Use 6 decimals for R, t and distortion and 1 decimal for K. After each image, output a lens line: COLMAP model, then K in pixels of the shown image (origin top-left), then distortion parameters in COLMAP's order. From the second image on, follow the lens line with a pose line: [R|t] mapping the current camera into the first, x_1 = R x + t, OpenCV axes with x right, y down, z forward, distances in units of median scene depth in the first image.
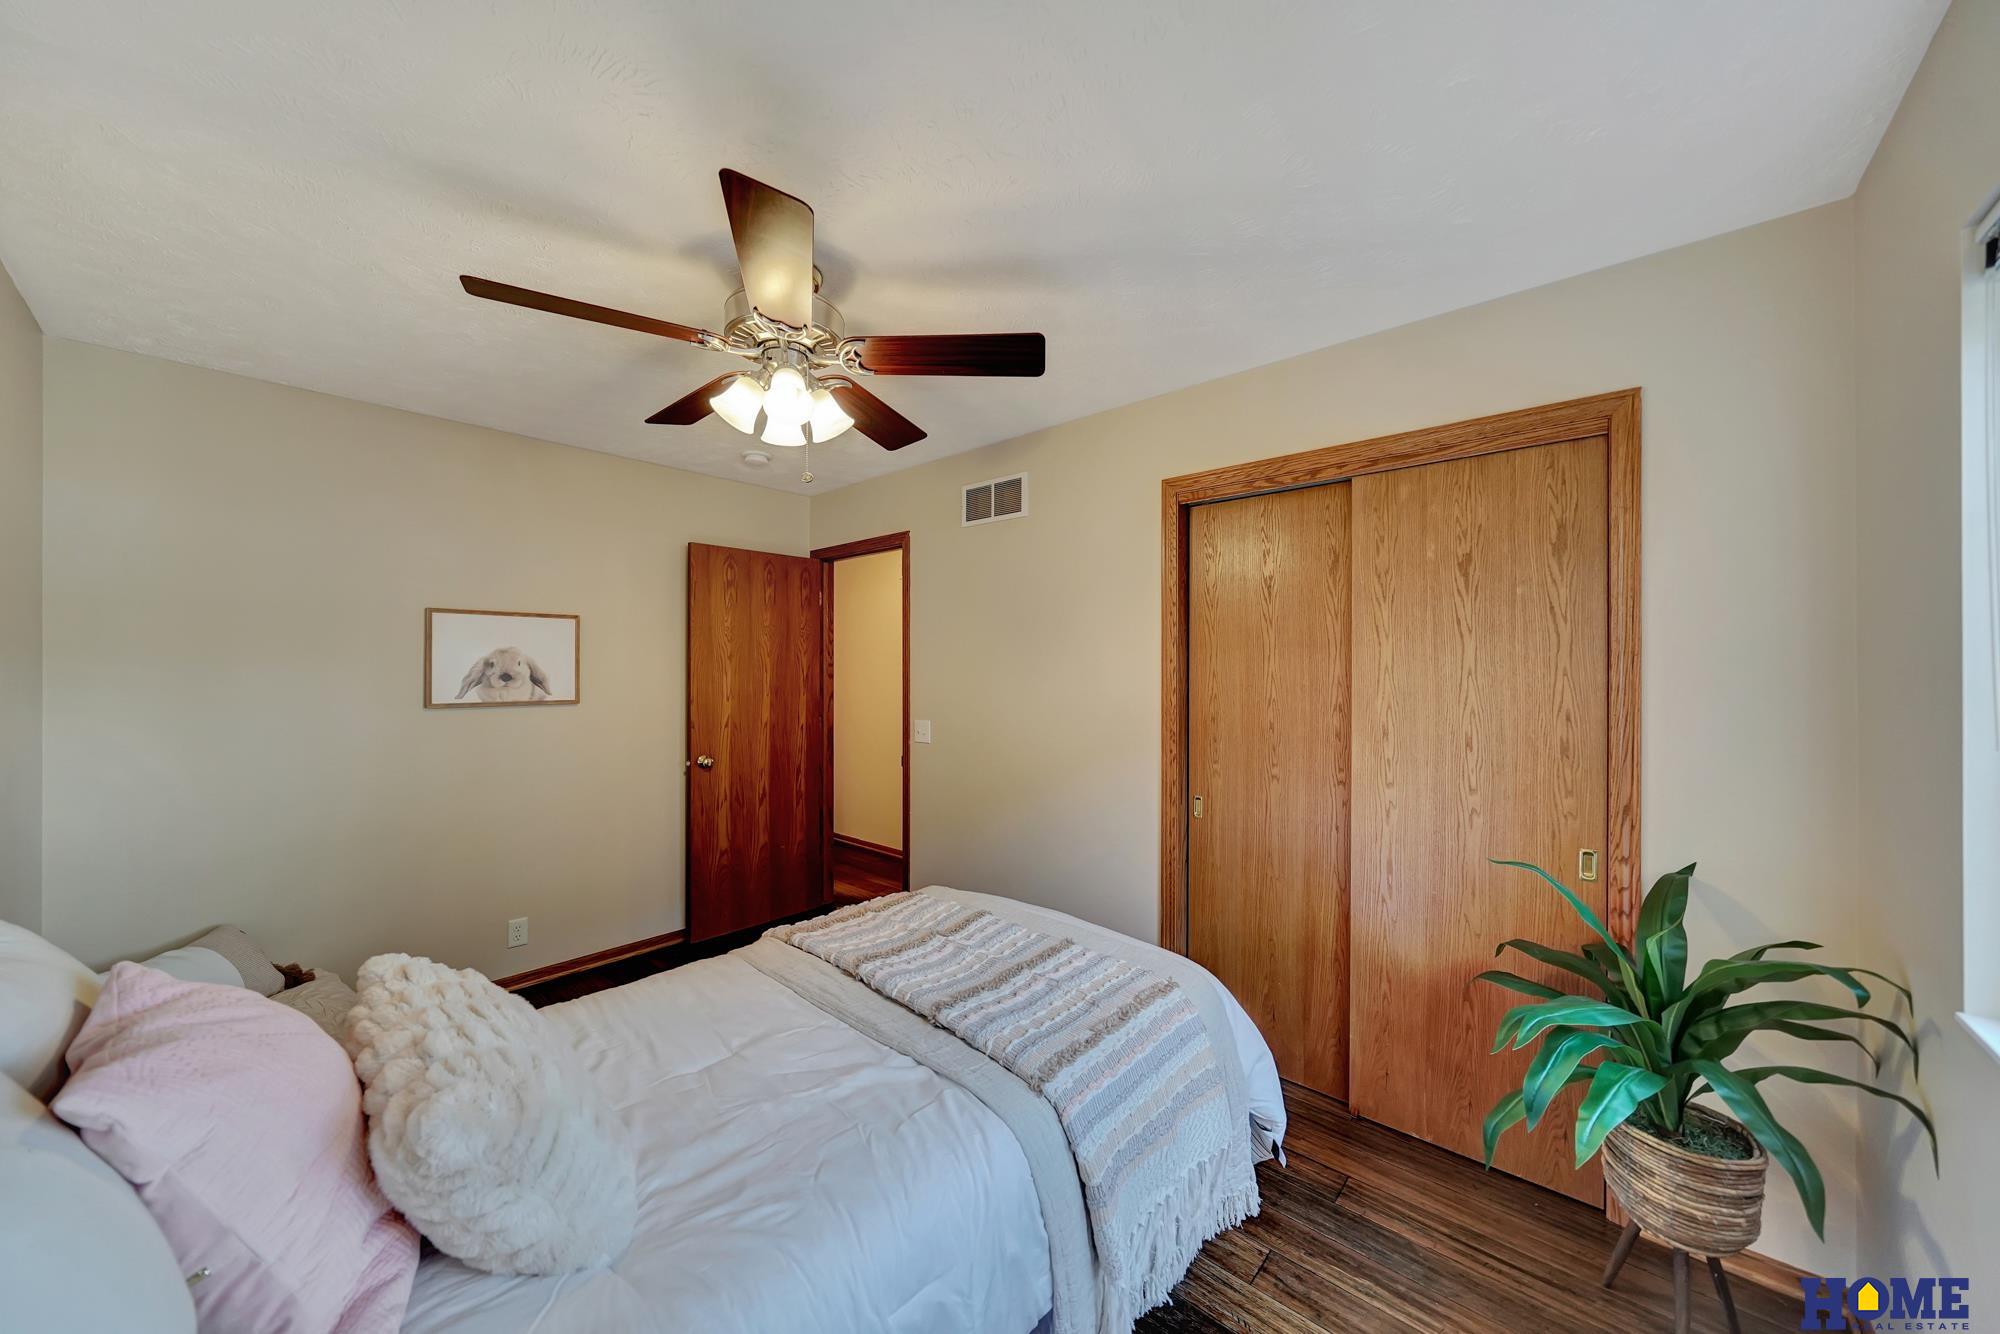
lens RADIAL K [[688.4, 0, 990.9], [0, 688.4, 668.1], [0, 0, 1]] dist [-0.007130, 0.000115]
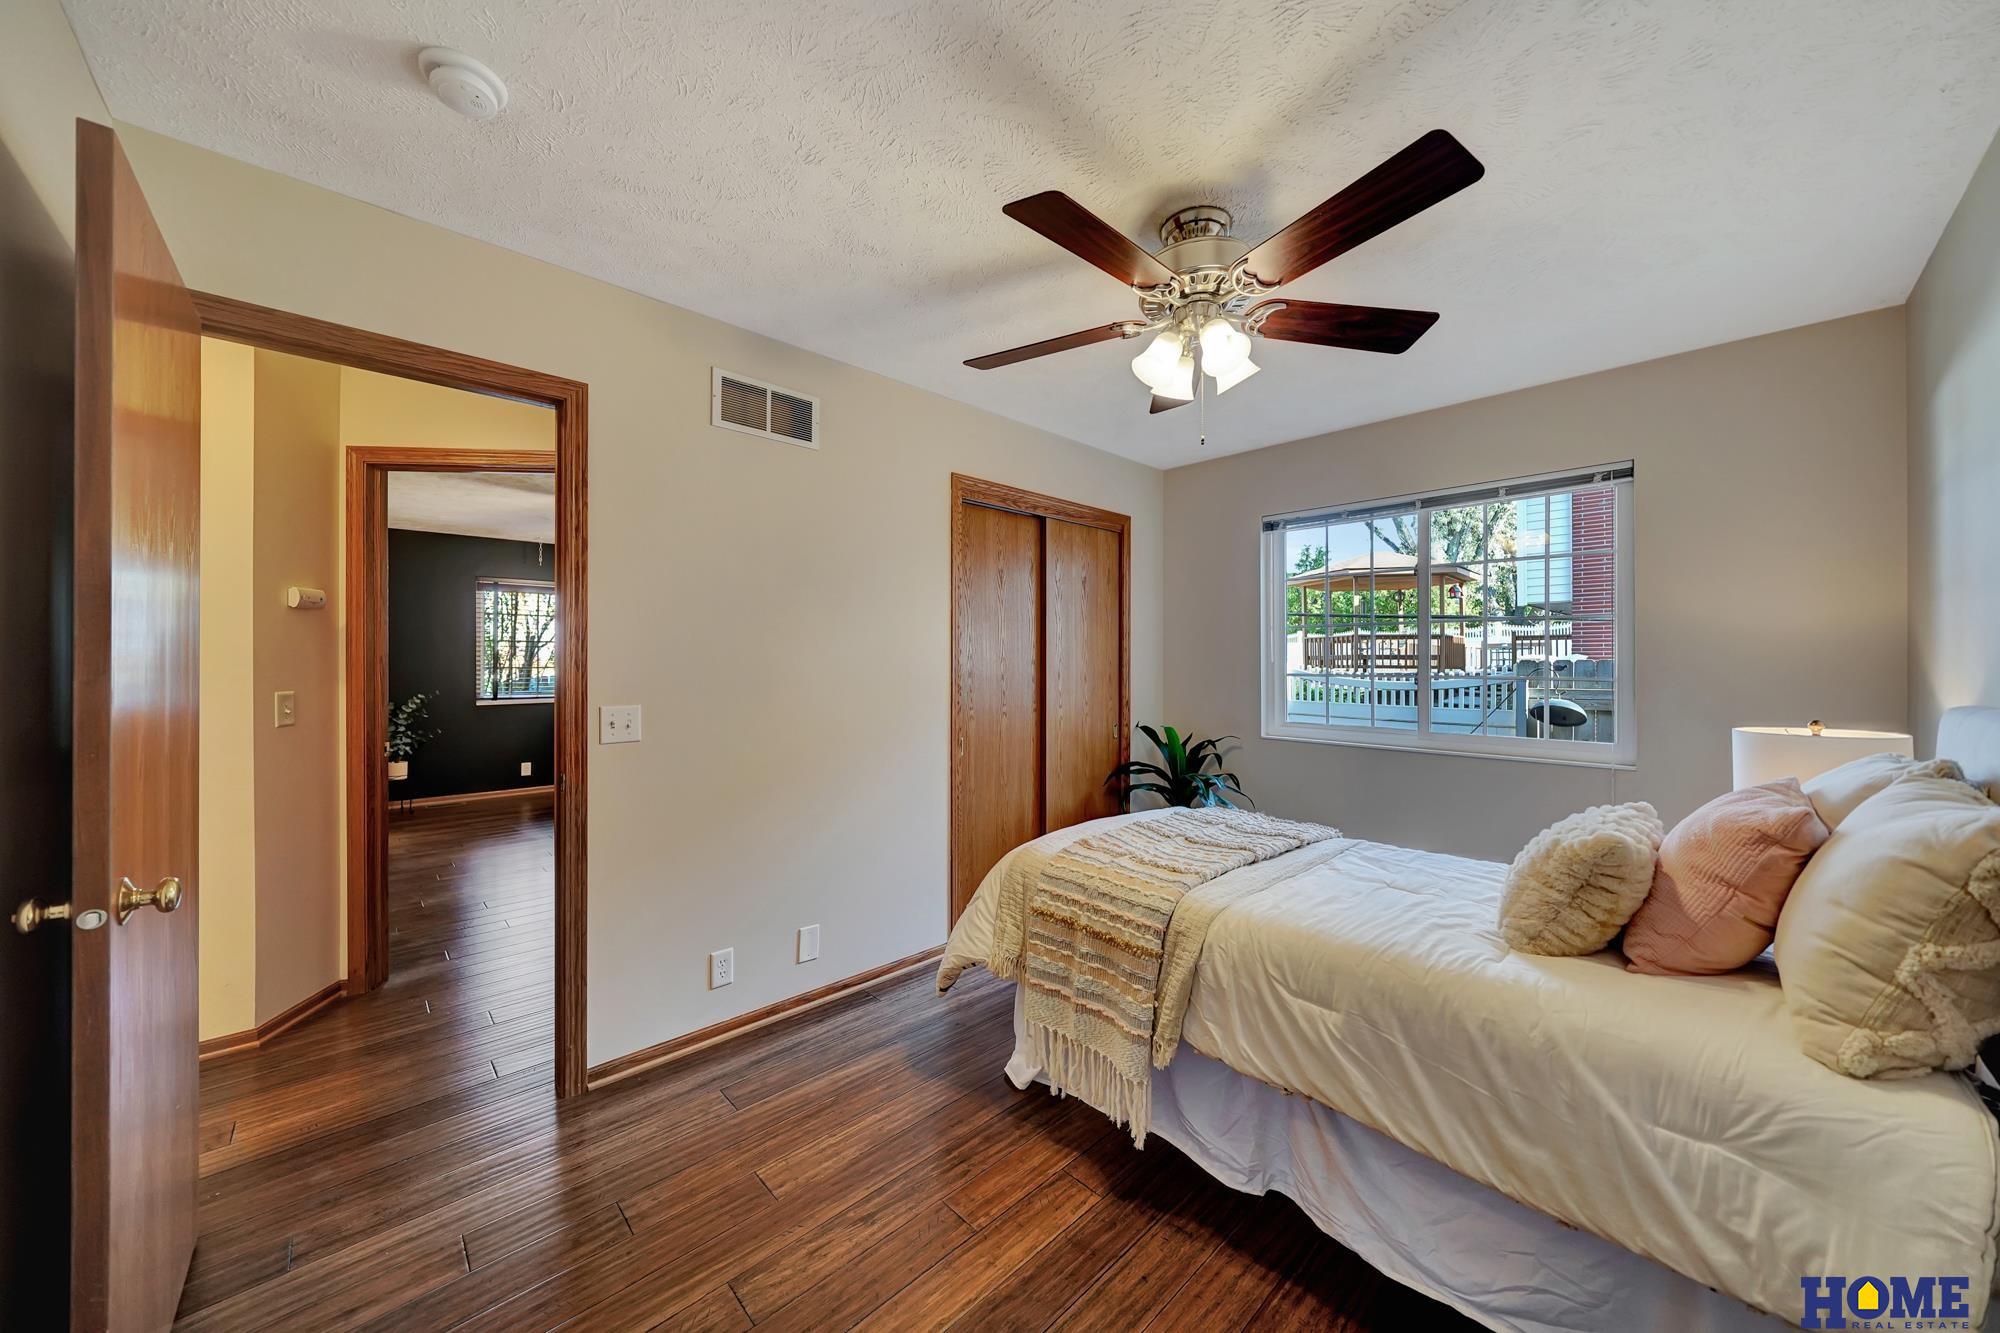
lens RADIAL K [[688.4, 0, 990.7], [0, 688.4, 661.2], [0, 0, 1]] dist [-0.007130, 0.000115]
pose [[0.089856, -0.002207, 0.995952, -1.011572], [-0.002850, 0.999993, 0.002473, 0.049745], [-0.995951, -0.003061, 0.089849, 0.919490]]
